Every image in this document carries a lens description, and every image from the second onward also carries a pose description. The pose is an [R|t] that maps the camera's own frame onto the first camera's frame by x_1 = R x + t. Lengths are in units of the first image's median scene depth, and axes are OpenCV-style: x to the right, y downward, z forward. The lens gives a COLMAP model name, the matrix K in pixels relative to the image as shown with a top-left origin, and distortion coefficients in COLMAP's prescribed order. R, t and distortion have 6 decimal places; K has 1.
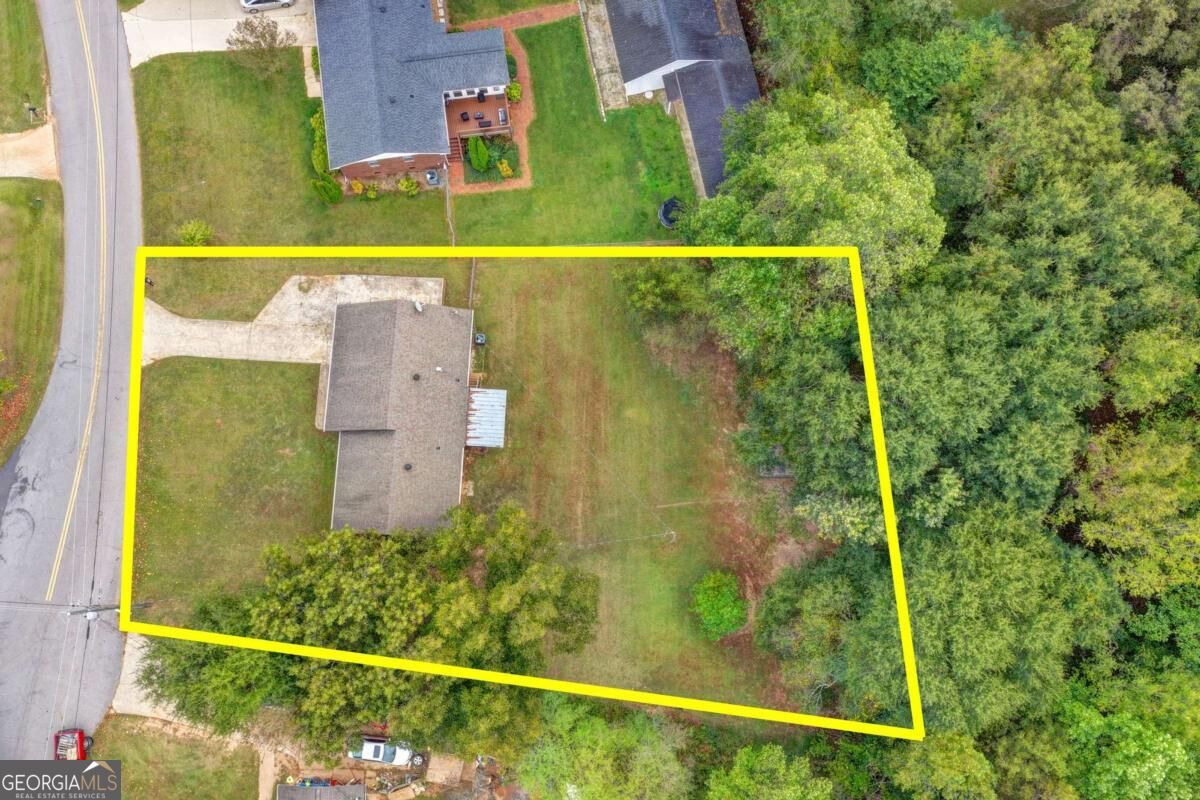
lens RADIAL K [[1000.8, 0, 600.0], [0, 1000.8, 400.0], [0, 0, 1]] dist [-0.002991, 0.015054]
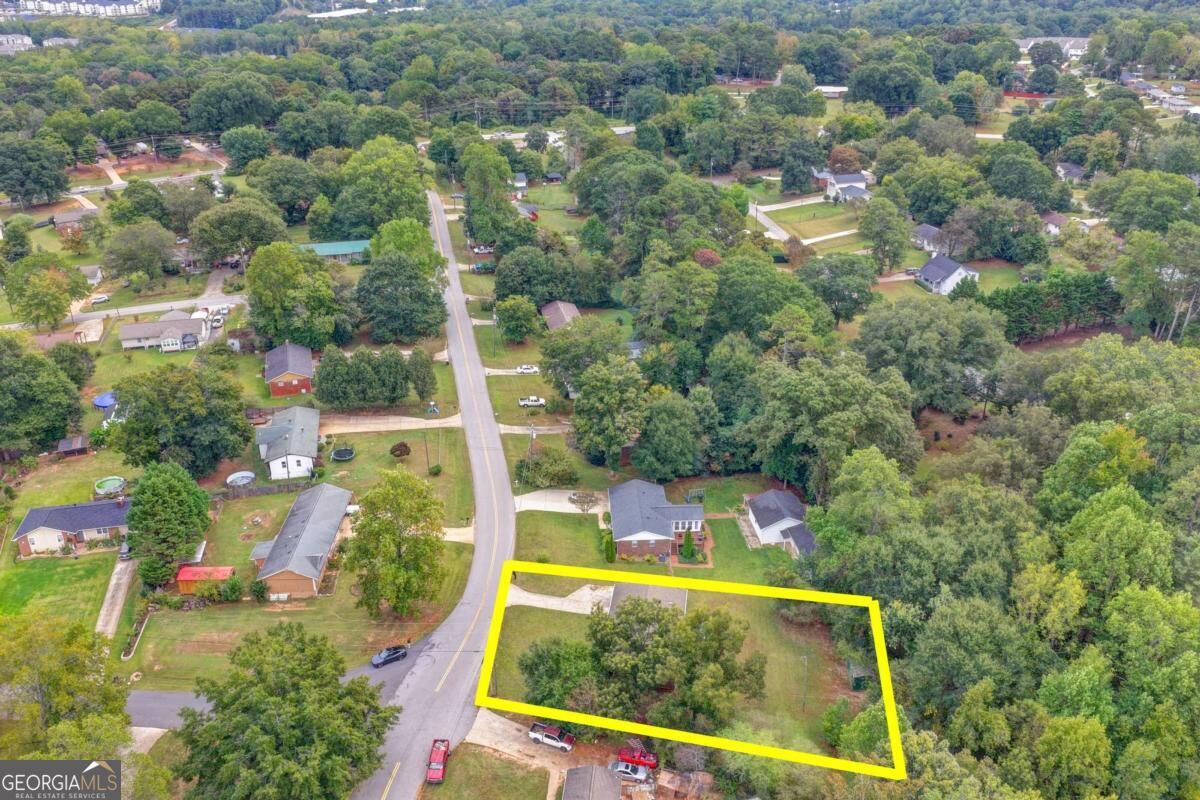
lens RADIAL K [[1000.8, 0, 600.0], [0, 1000.8, 400.0], [0, 0, 1]] dist [-0.002991, 0.015054]
pose [[0.995880, 0.042583, -0.080064, -0.152133], [-0.089939, 0.576702, -0.811989, 1.224516], [0.011596, 0.815844, 0.578155, -0.372683]]
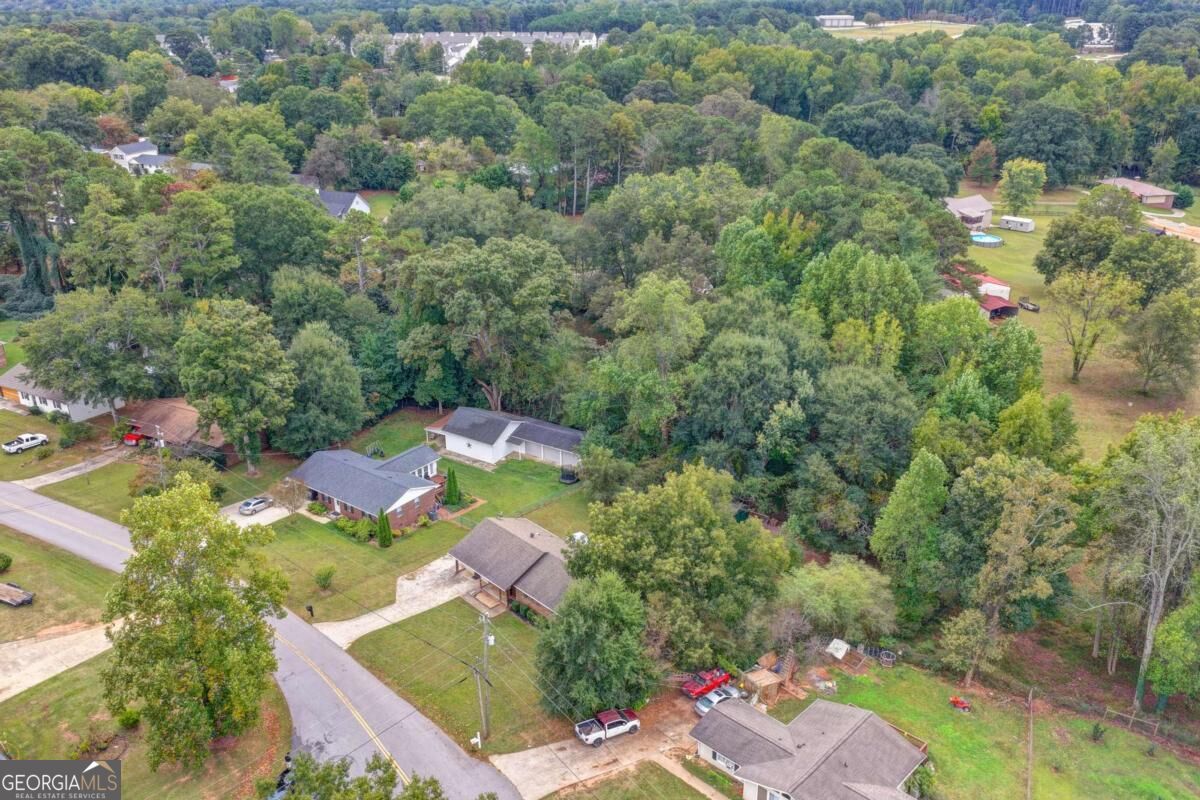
lens RADIAL K [[1000.8, 0, 600.0], [0, 1000.8, 400.0], [0, 0, 1]] dist [-0.002991, 0.015054]
pose [[0.698559, -0.273867, 0.661069, -0.953415], [0.703119, 0.434197, -0.563114, 0.723813], [-0.132816, 0.858178, 0.495873, 0.109523]]
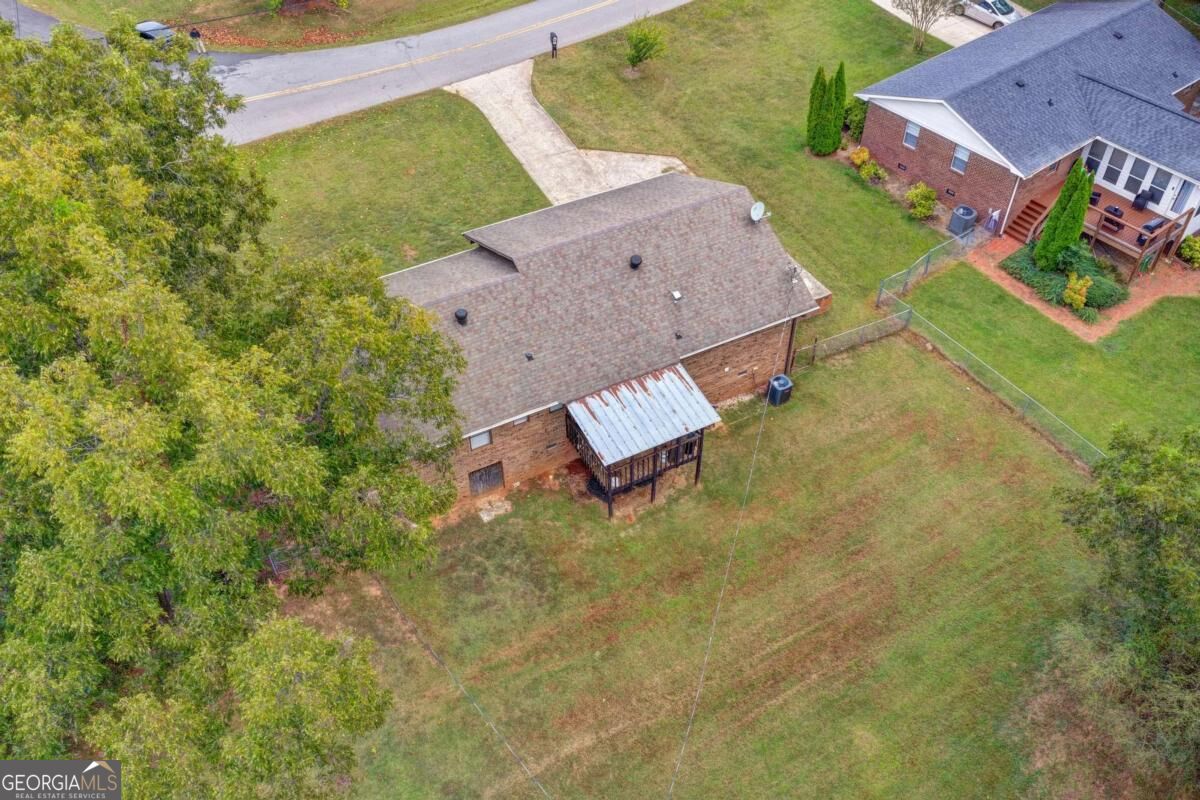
lens RADIAL K [[1000.8, 0, 600.0], [0, 1000.8, 400.0], [0, 0, 1]] dist [-0.002991, 0.015054]
pose [[0.500247, 0.605487, -0.618981, 0.141922], [-0.851197, 0.474976, -0.223298, 0.125771], [0.158797, 0.638579, 0.752995, 0.641411]]
